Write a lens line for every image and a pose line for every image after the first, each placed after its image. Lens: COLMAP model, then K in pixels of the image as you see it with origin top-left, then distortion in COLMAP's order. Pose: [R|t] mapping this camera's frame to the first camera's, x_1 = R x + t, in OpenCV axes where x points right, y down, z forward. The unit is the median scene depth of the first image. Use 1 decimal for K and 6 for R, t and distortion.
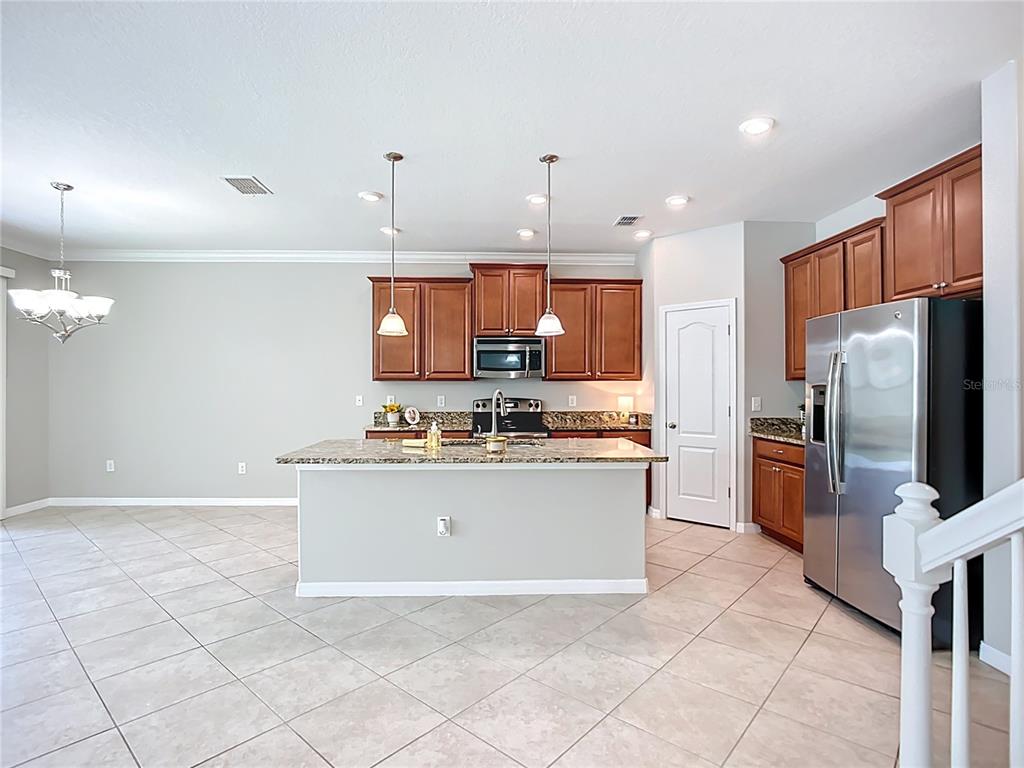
lens RADIAL K [[526.4, 0, 511.0], [0, 526.4, 386.5], [0, 0, 1]] dist [-0.020908, 0.000768]
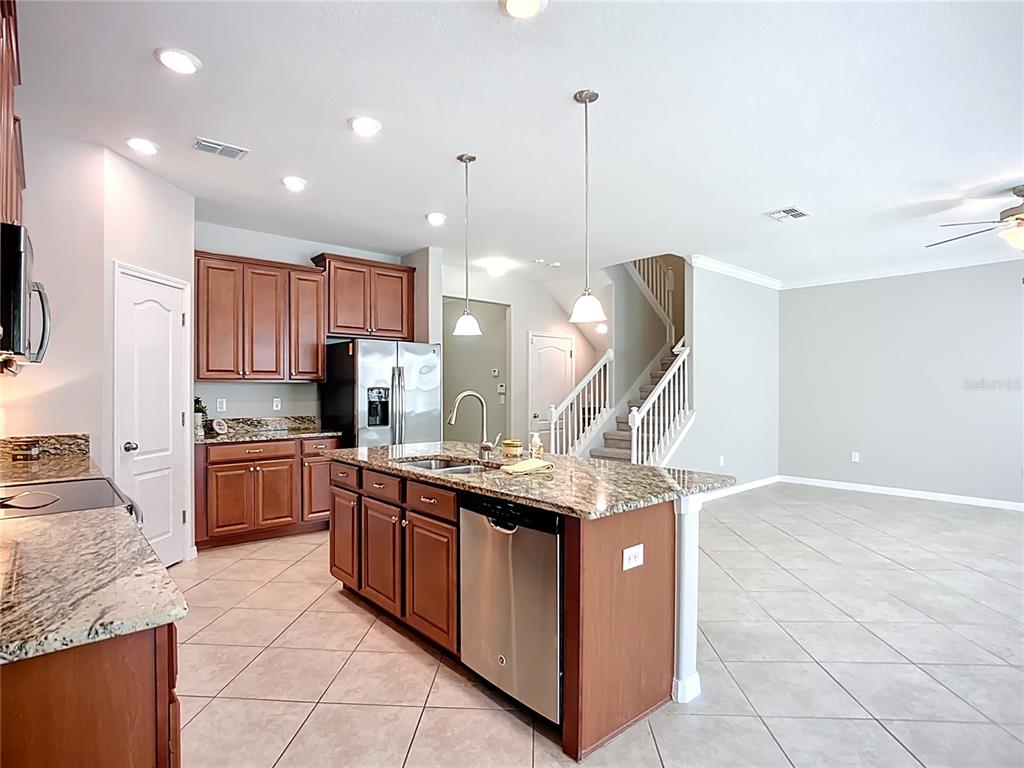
lens RADIAL K [[541.2, 0, 515.3], [0, 541.2, 390.8], [0, 0, 1]] dist [-0.039796, 0.001449]
pose [[-0.630258, -0.001651, 0.776384, -0.501752], [-0.002117, 0.999998, 0.000409, 0.002791], [-0.776383, -0.001386, -0.630260, 1.006041]]
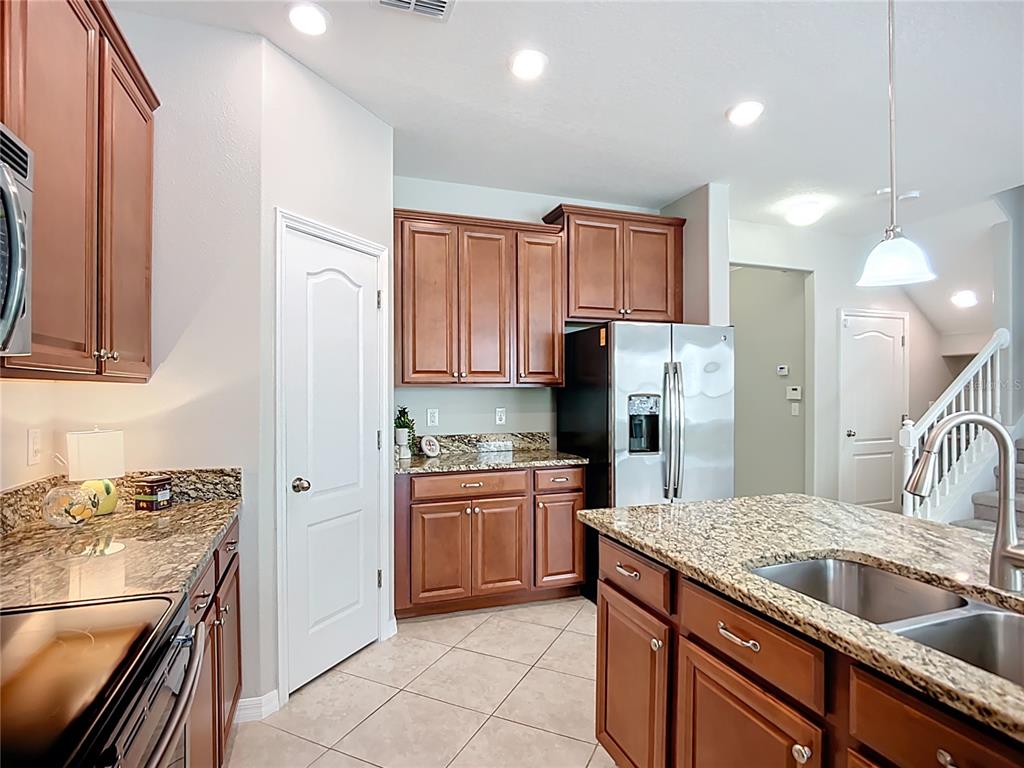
lens RADIAL K [[533.3, 0, 507.3], [0, 533.3, 389.6], [0, 0, 1]] dist [-0.023022, 0.000260]
pose [[-0.284429, 0.002081, 0.958695, -0.169942], [-0.001128, 0.999996, -0.002505, -0.005456], [-0.958696, -0.001794, -0.284426, 0.924949]]
